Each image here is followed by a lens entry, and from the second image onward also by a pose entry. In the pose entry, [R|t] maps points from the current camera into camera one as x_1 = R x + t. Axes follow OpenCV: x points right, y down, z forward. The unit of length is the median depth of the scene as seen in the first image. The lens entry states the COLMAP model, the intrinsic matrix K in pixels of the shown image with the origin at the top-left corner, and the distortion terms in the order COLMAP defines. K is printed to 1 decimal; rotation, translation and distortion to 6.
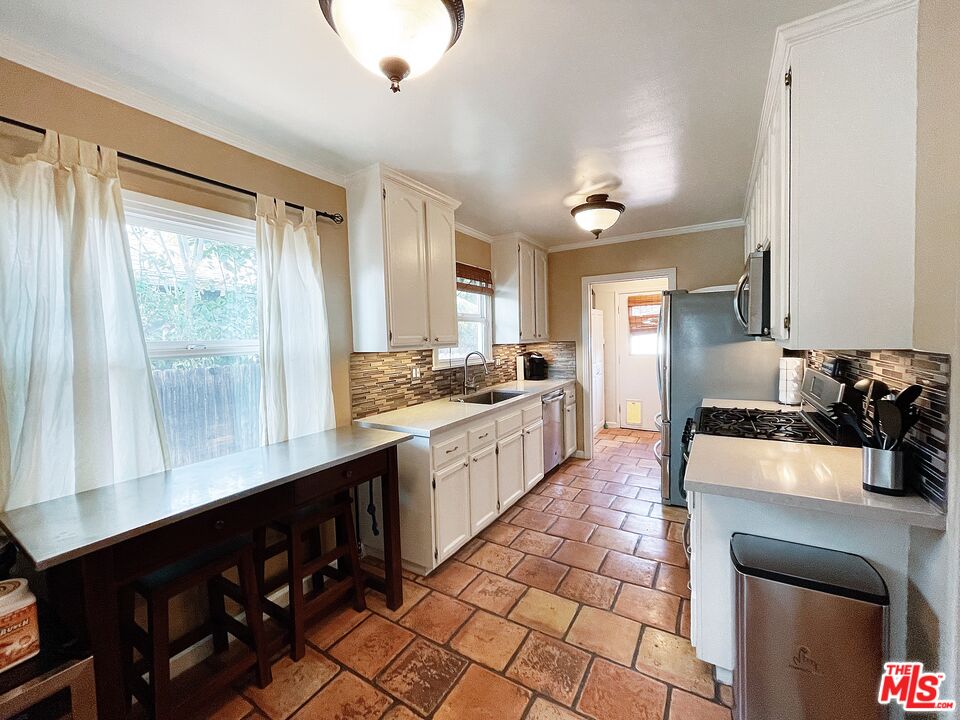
lens RADIAL K [[389.4, 0, 474.9], [0, 389.4, 356.5], [0, 0, 1]] dist [0.001554, 0.000214]
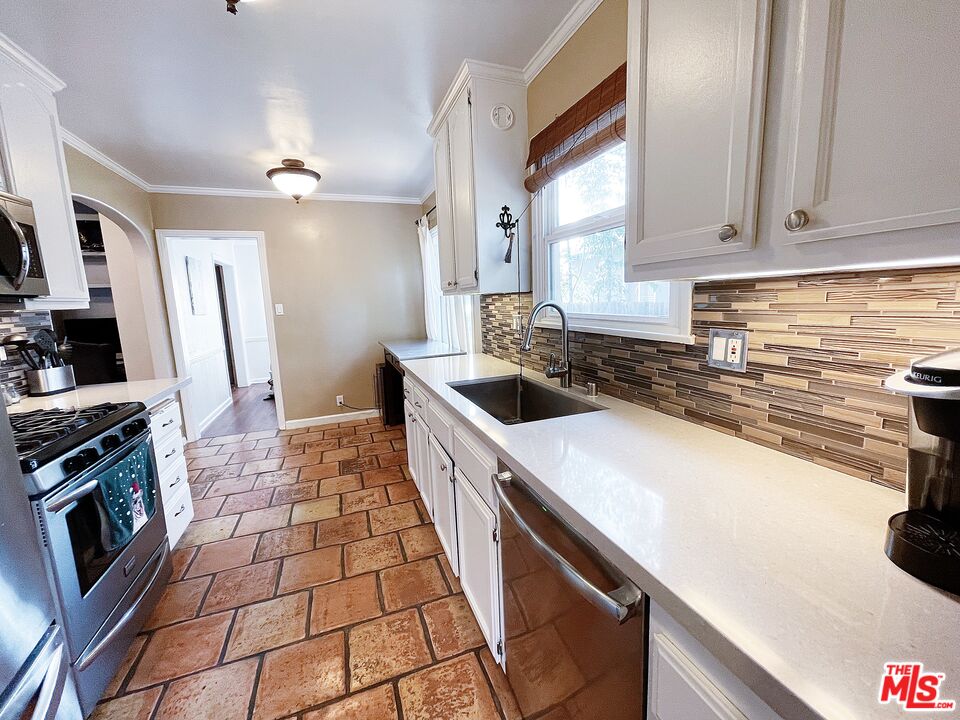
lens RADIAL K [[389.4, 0, 478.0], [0, 389.4, 359.3], [0, 0, 1]] dist [0.001554, 0.000214]
pose [[-0.604783, 0.170185, -0.777994, 0.503154], [0.009255, 0.978336, 0.206815, -0.049655], [0.796336, 0.117878, -0.593257, 1.394693]]
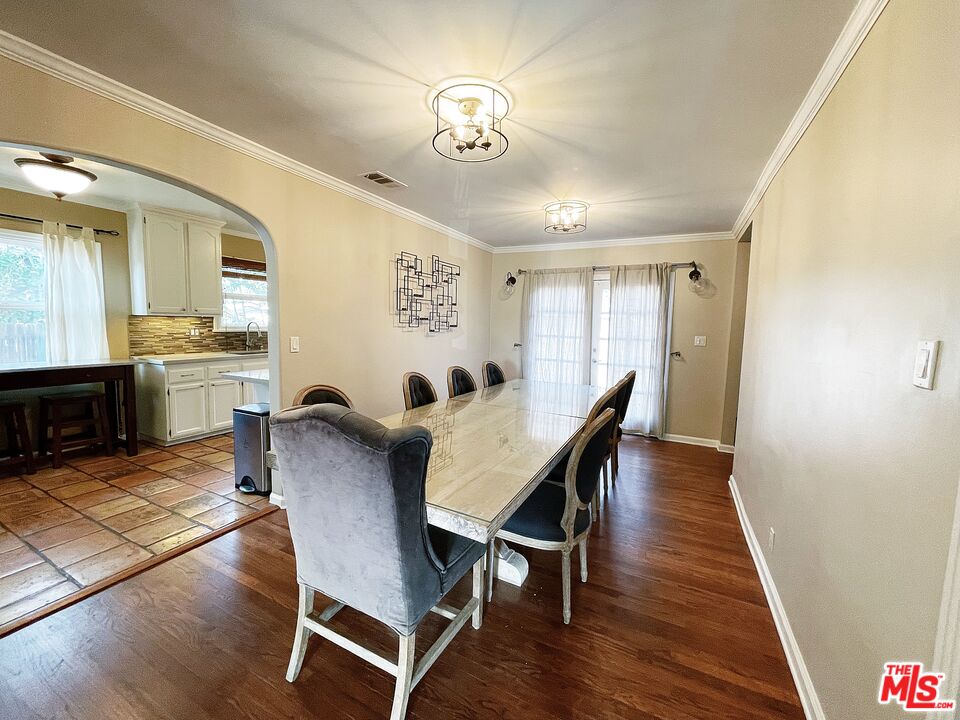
lens RADIAL K [[389.4, 0, 478.7], [0, 389.4, 357.1], [0, 0, 1]] dist [0.001554, 0.000214]
pose [[0.994646, 0.048759, 0.091111, 0.819415], [-0.052205, 0.997994, 0.035827, 0.026598], [-0.089182, -0.040392, 0.995196, -0.626333]]
